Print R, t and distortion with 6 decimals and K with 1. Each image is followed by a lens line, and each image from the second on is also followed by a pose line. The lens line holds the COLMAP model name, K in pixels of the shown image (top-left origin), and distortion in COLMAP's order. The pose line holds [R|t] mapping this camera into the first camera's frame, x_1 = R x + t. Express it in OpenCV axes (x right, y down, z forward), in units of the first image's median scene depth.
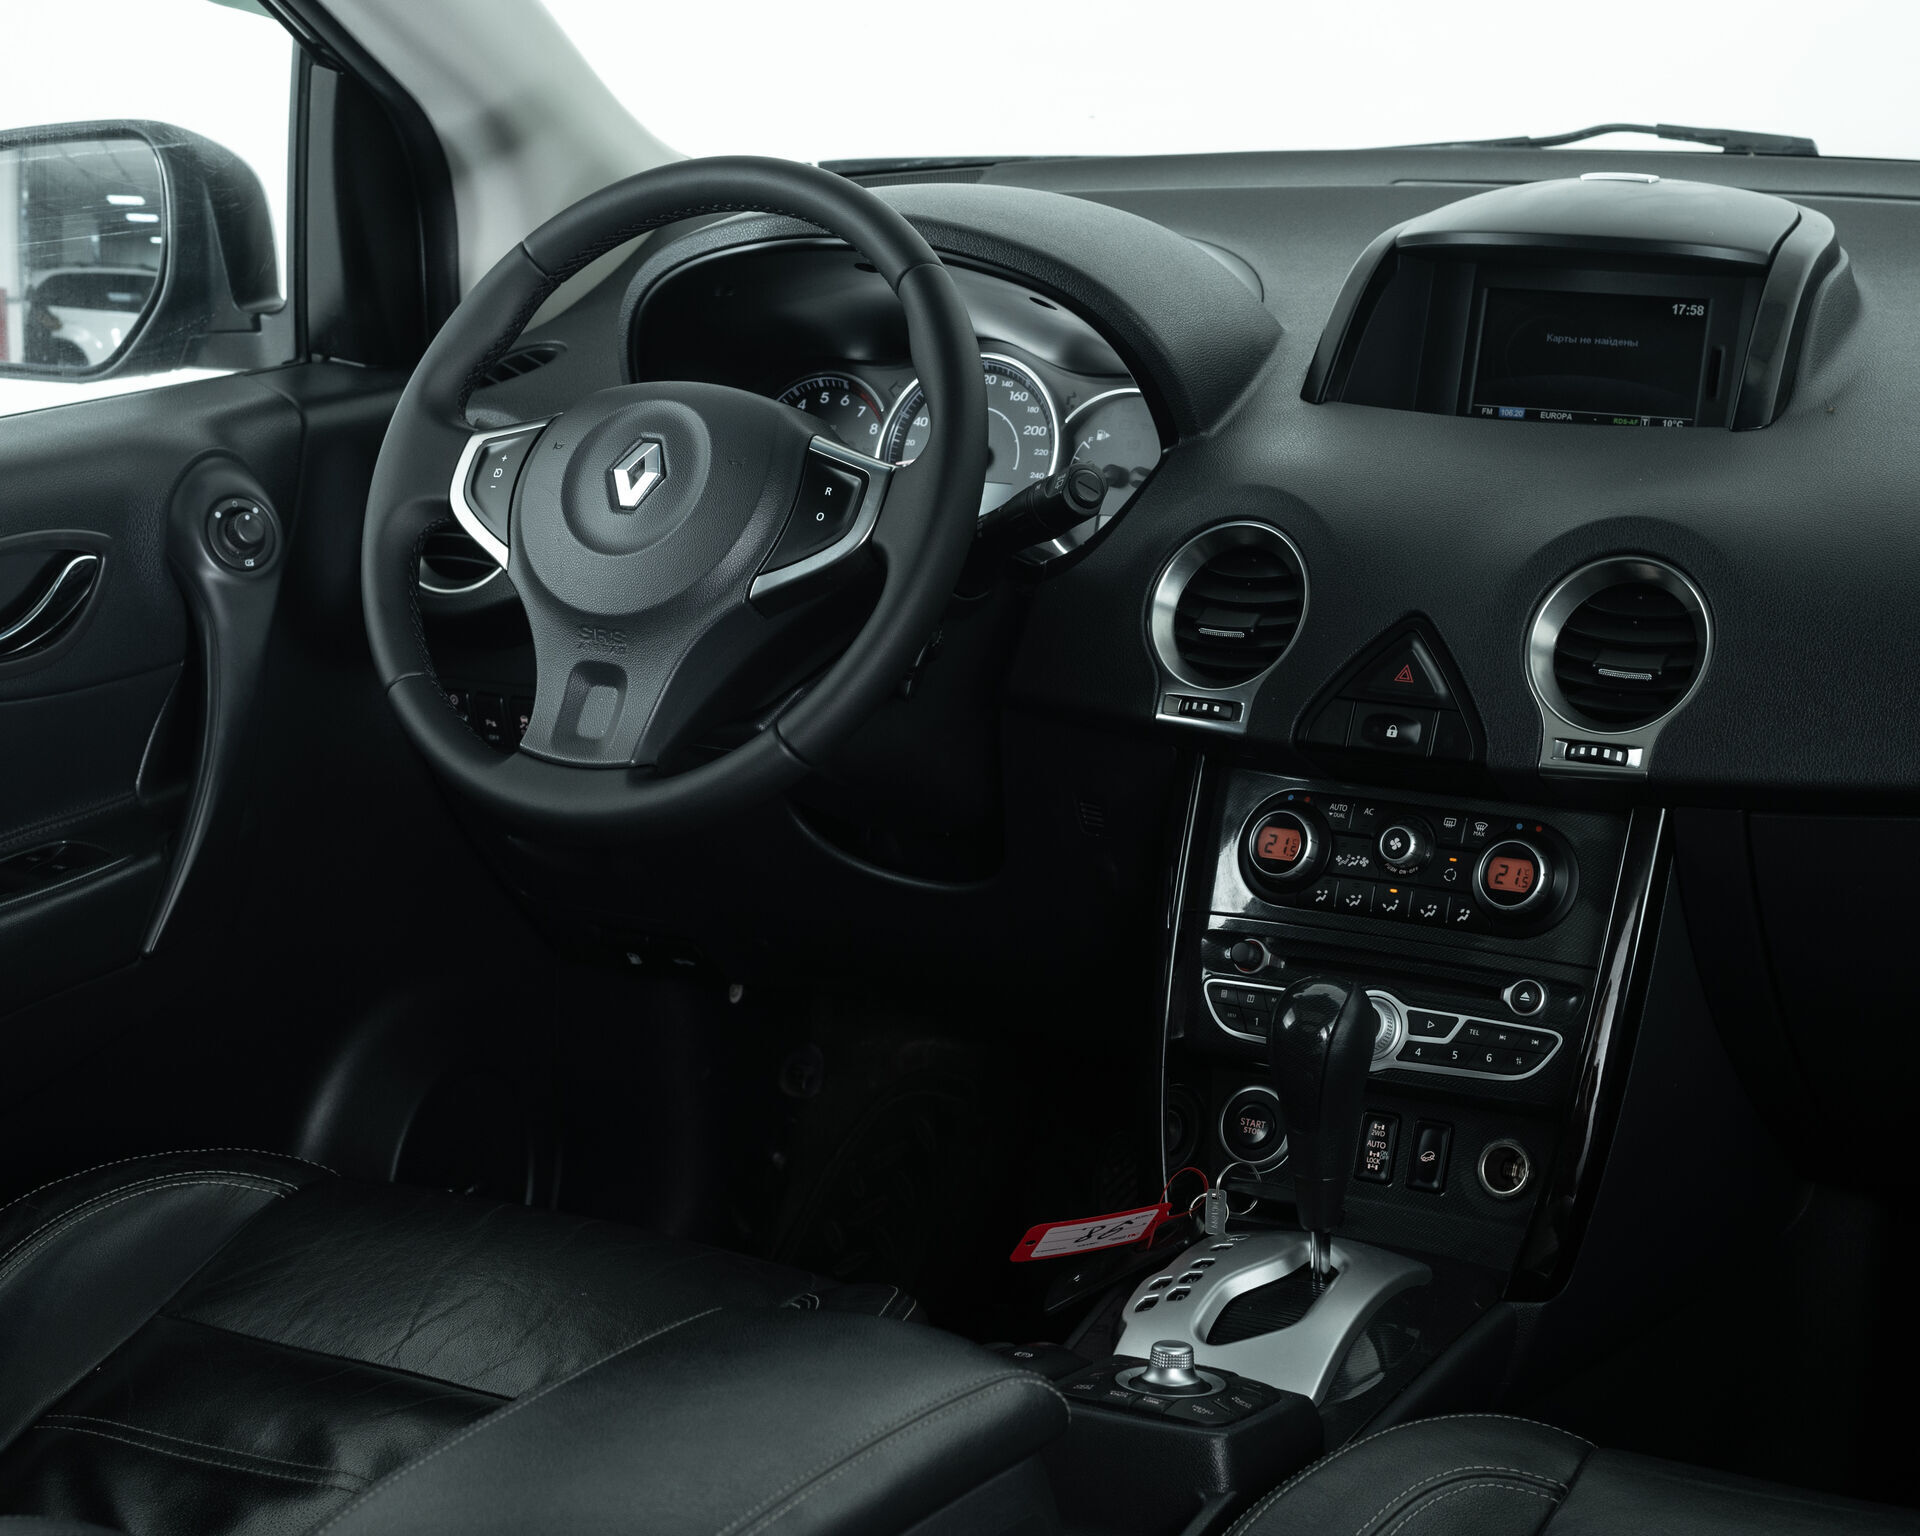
lens RADIAL K [[3828.4, 0, 960.0], [0, 3828.4, 768.0], [0, 0, 1]] dist [-0.131604, 0.286769]
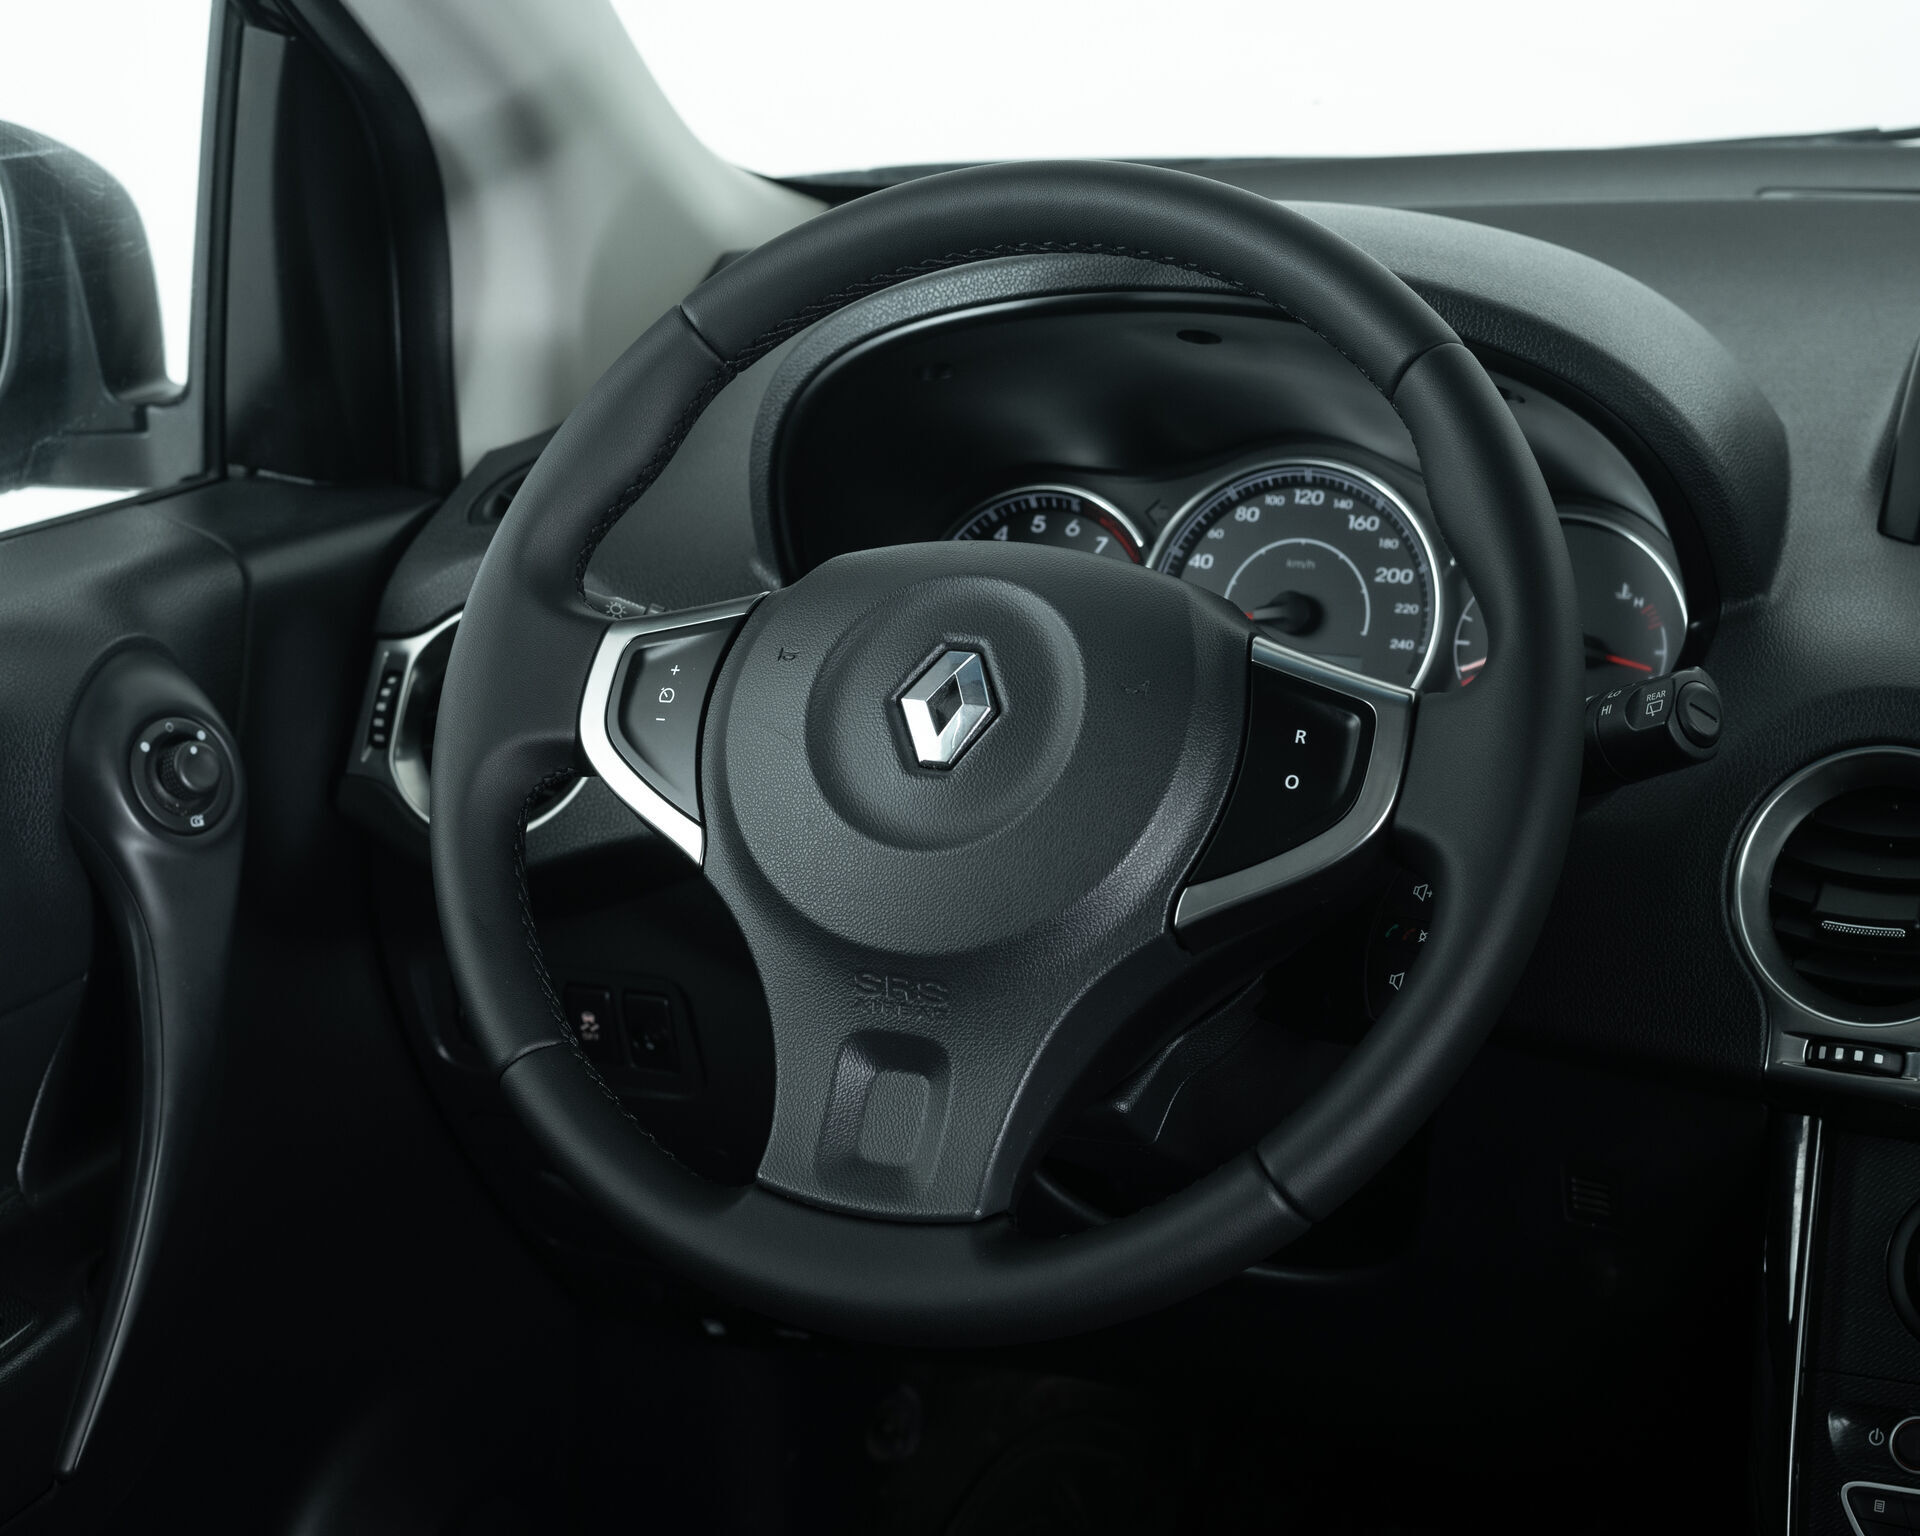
lens RADIAL K [[3511.1, 0, 928.7], [0, 3511.1, 733.7], [0, 0, 1]] dist [-0.137620, 0.165239]
pose [[0.992091, -0.029023, 0.122123, -0.140385], [0.028471, 0.999575, 0.006266, -0.070008], [-0.122253, -0.002739, 0.992495, 0.428837]]
